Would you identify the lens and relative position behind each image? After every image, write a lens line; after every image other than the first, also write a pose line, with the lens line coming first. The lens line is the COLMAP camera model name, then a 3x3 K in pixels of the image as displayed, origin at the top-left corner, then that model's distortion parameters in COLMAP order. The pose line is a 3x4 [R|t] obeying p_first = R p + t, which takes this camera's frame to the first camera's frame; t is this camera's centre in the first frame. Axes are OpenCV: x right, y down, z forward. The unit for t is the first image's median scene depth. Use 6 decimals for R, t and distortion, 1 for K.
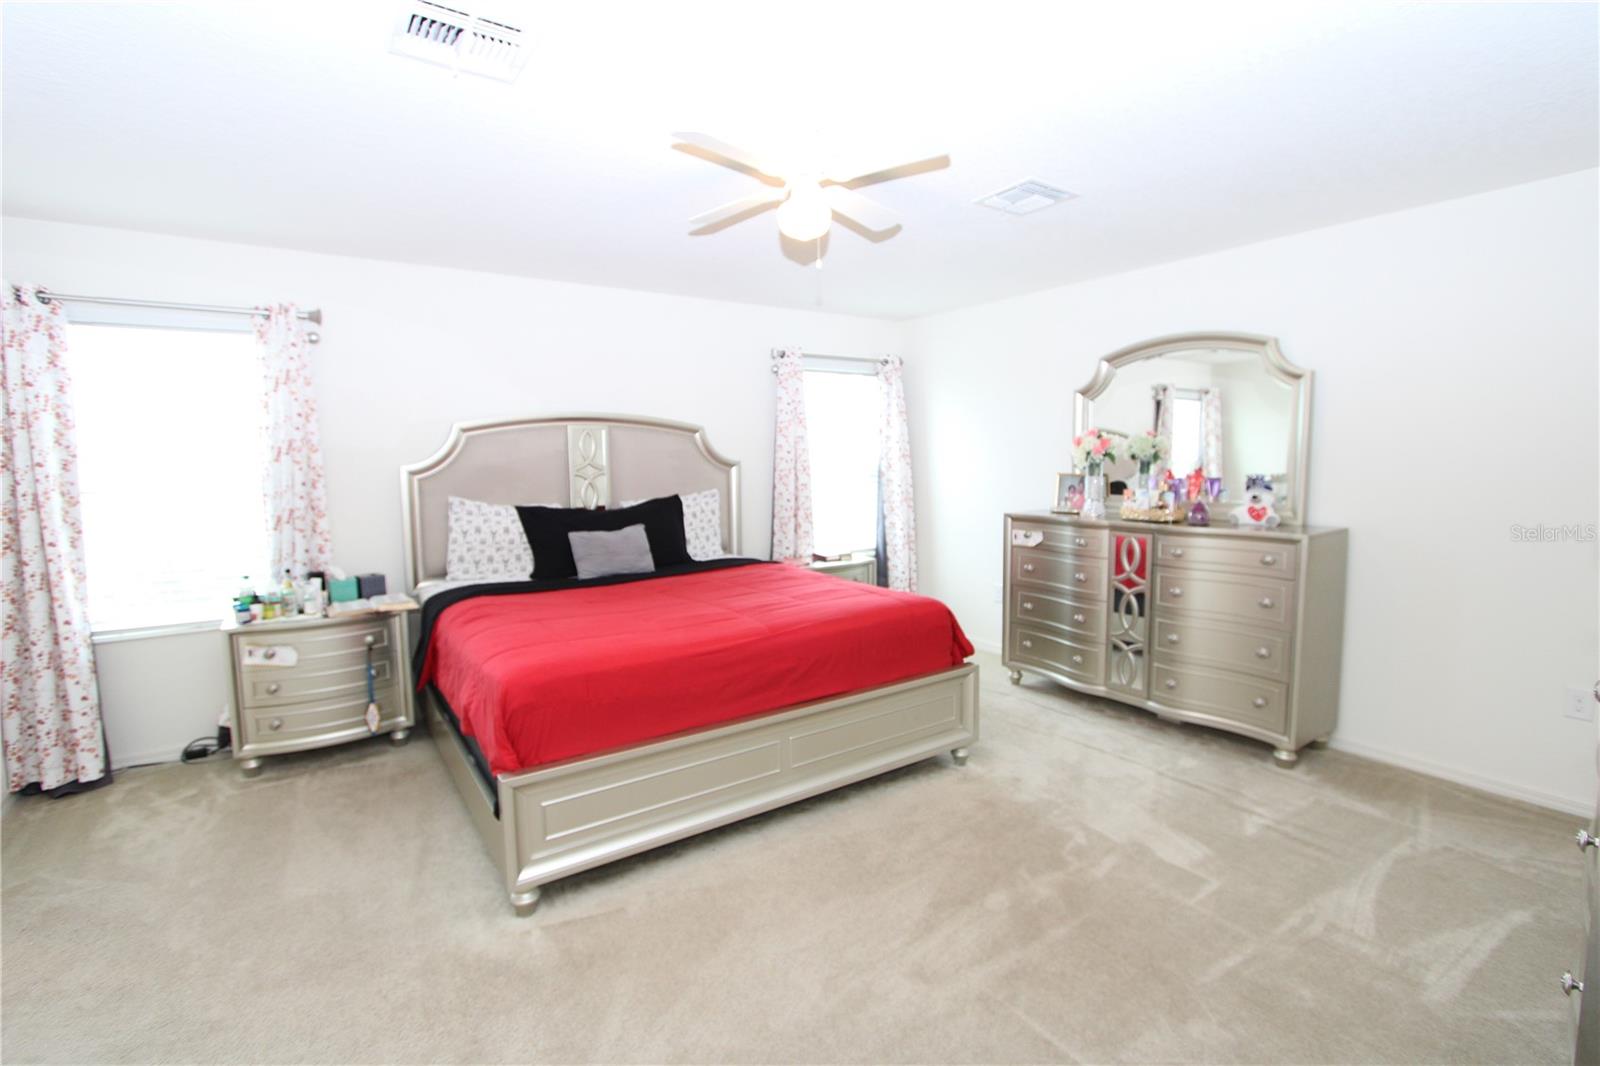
lens RADIAL K [[736.1, 0, 789.4], [0, 736.1, 532.1], [0, 0, 1]] dist [-0.006177, -0.000961]
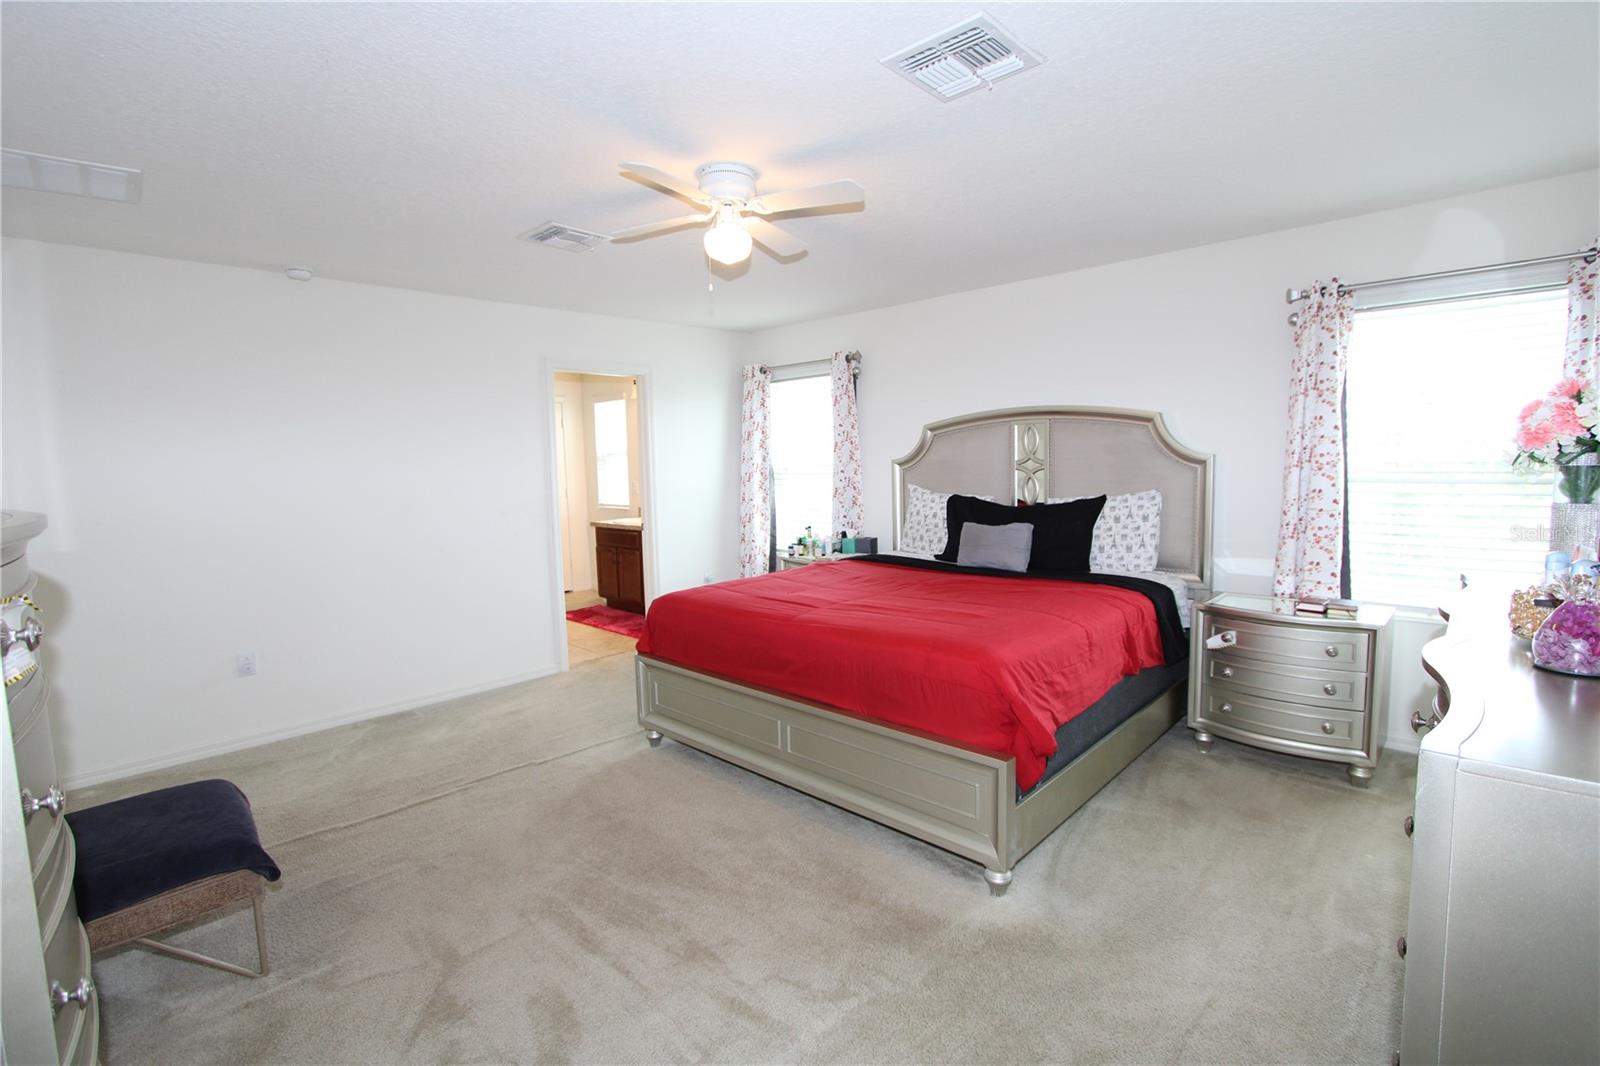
lens RADIAL K [[736.1, 0, 795.5], [0, 736.1, 528.6], [0, 0, 1]] dist [-0.006177, -0.000961]
pose [[0.215913, 0.100909, -0.971184, 0.702830], [-0.080664, 0.993089, 0.085251, -0.062895], [0.973075, 0.059933, 0.222560, 0.523976]]
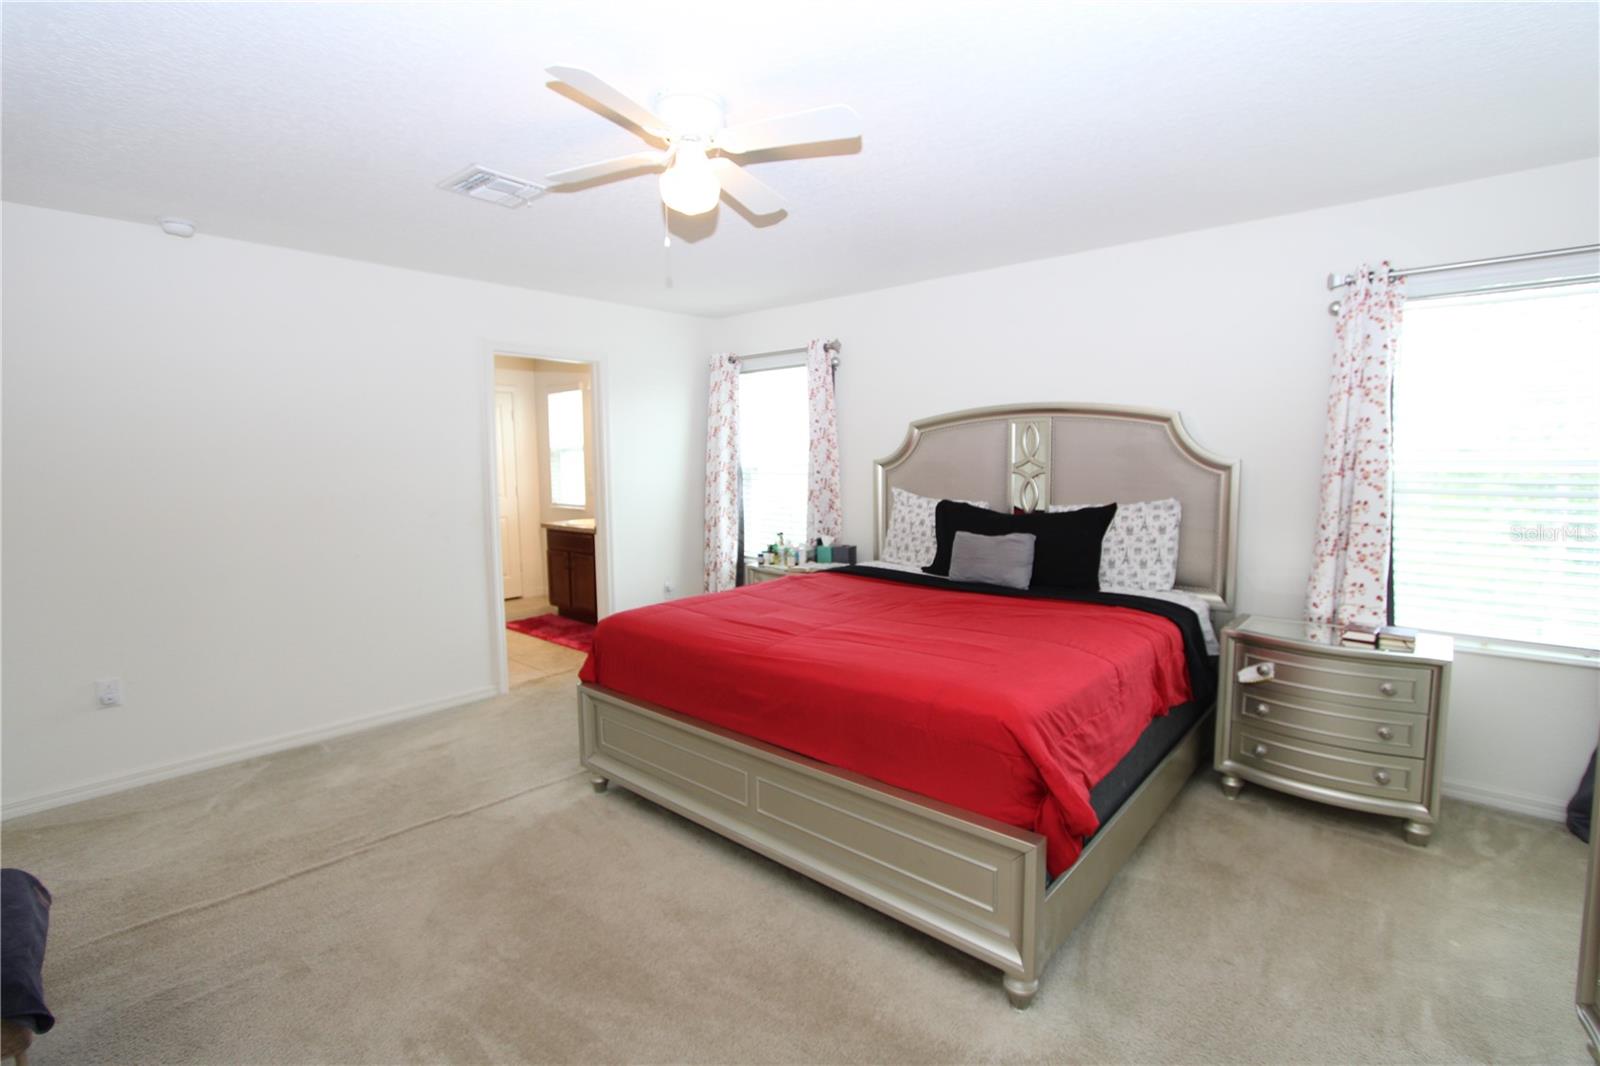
lens RADIAL K [[736.1, 0, 798.6], [0, 736.1, 526.0], [0, 0, 1]] dist [-0.006177, -0.000961]
pose [[0.261894, 0.101312, -0.959764, 0.576085], [-0.095011, 0.992350, 0.078826, -0.063418], [0.960408, 0.070544, 0.269516, 0.546433]]
